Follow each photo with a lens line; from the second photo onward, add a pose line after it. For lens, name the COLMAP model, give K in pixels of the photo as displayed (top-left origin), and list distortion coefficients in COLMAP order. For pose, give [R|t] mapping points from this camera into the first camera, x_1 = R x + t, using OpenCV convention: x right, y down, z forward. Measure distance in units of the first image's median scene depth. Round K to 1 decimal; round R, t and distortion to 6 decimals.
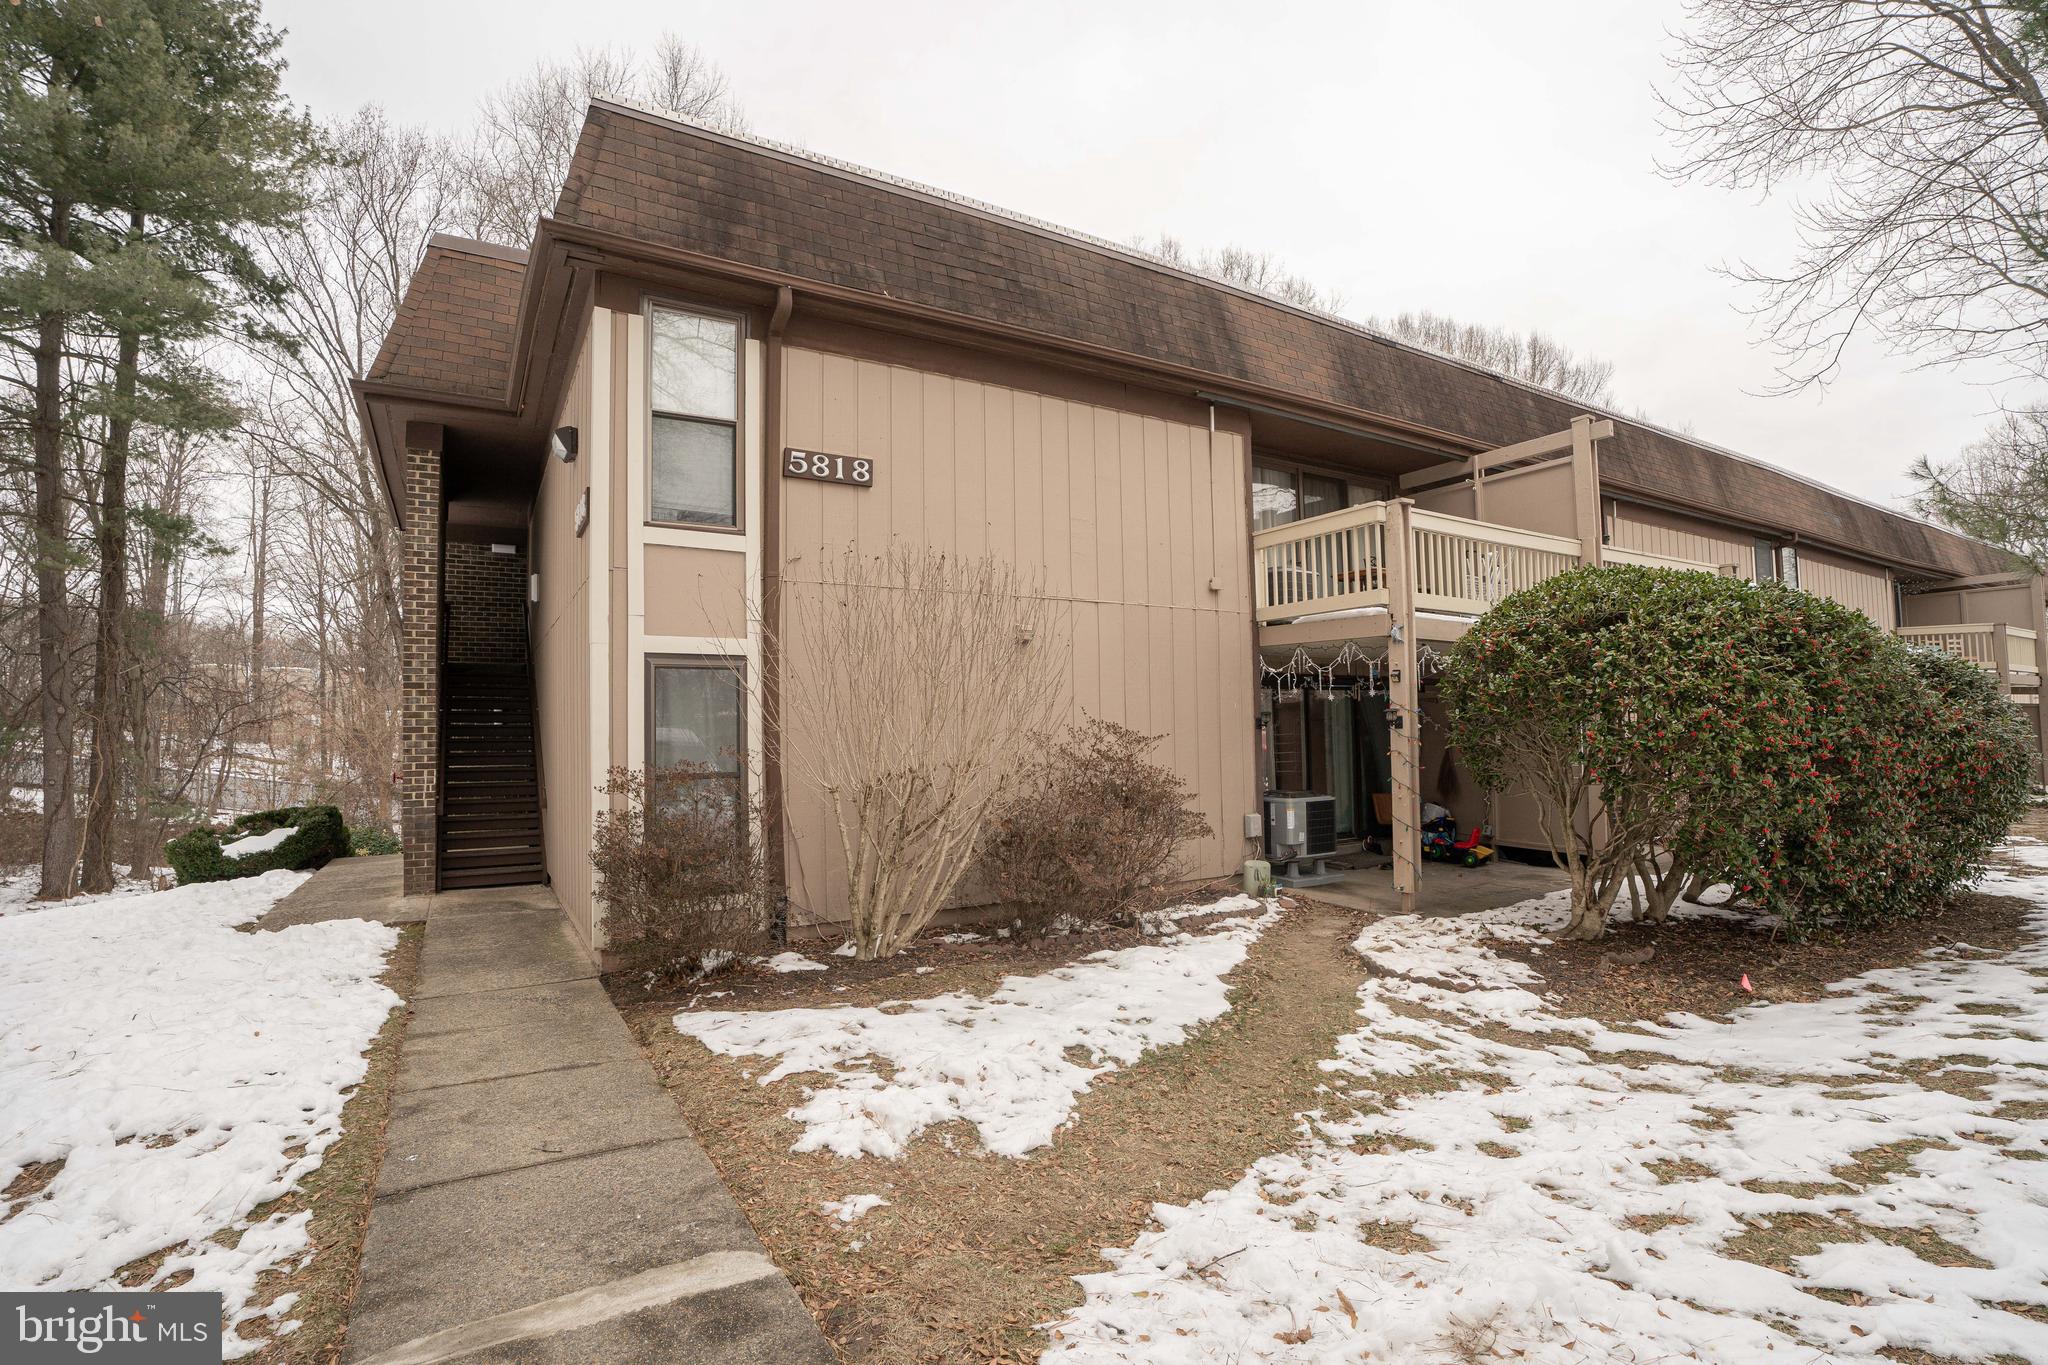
lens RADIAL K [[952.6, 0, 1016.6], [0, 952.6, 718.7], [0, 0, 1]] dist [-0.072290, 0.019473]
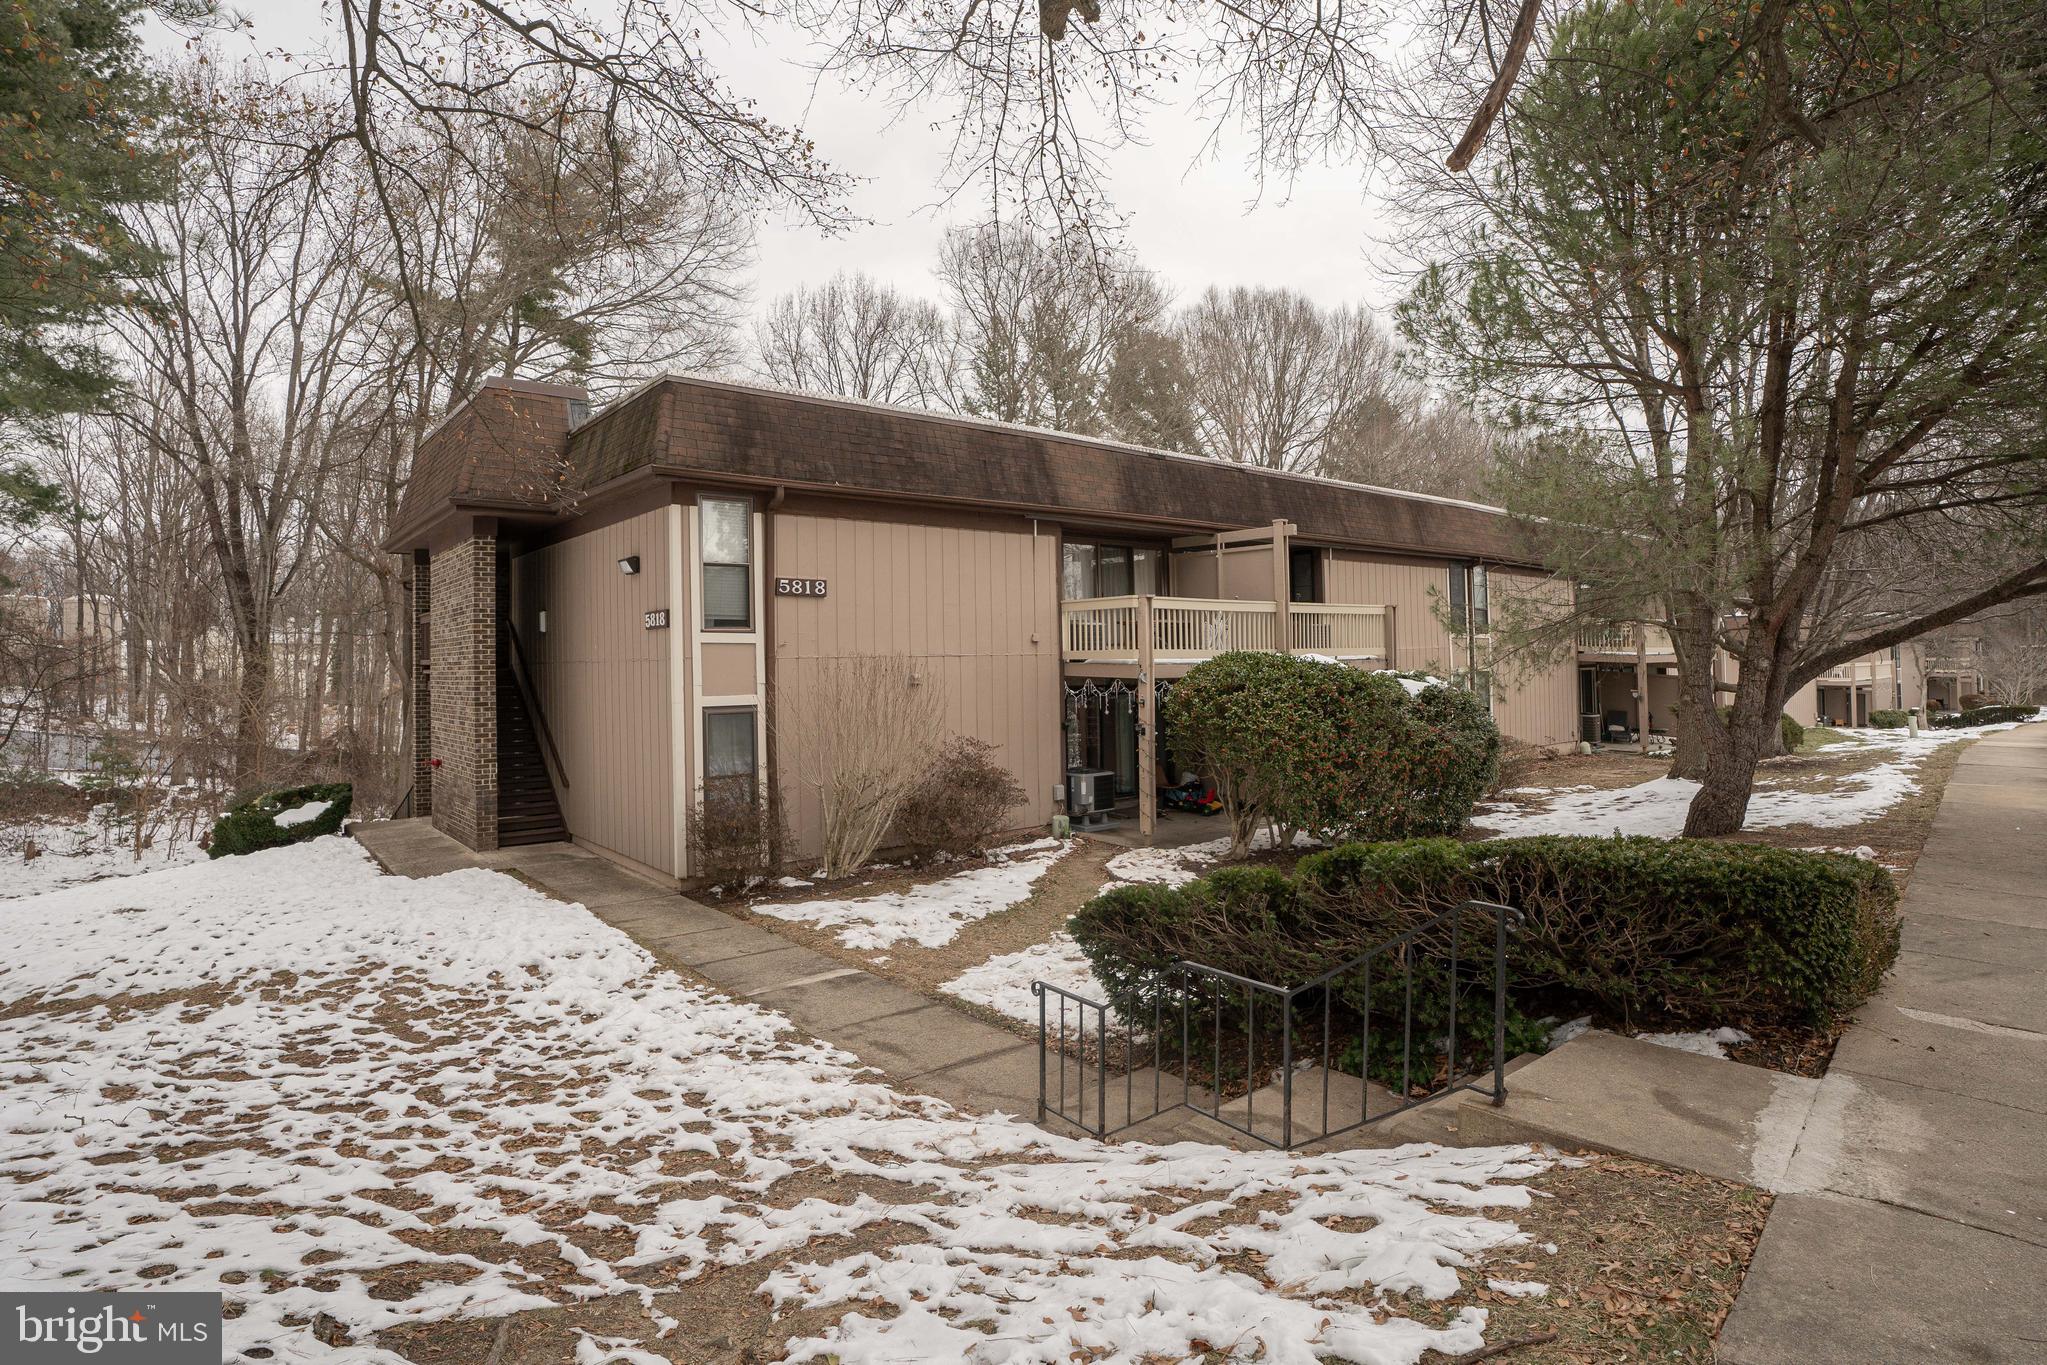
lens RADIAL K [[952.2, 0, 1021.5], [0, 952.2, 674.2], [0, 0, 1]] dist [-0.072290, 0.019473]
pose [[0.986690, 0.002969, 0.162583, -0.086222], [-0.005118, 0.999905, 0.012800, -0.134347], [-0.162530, -0.013462, 0.986612, -0.697915]]
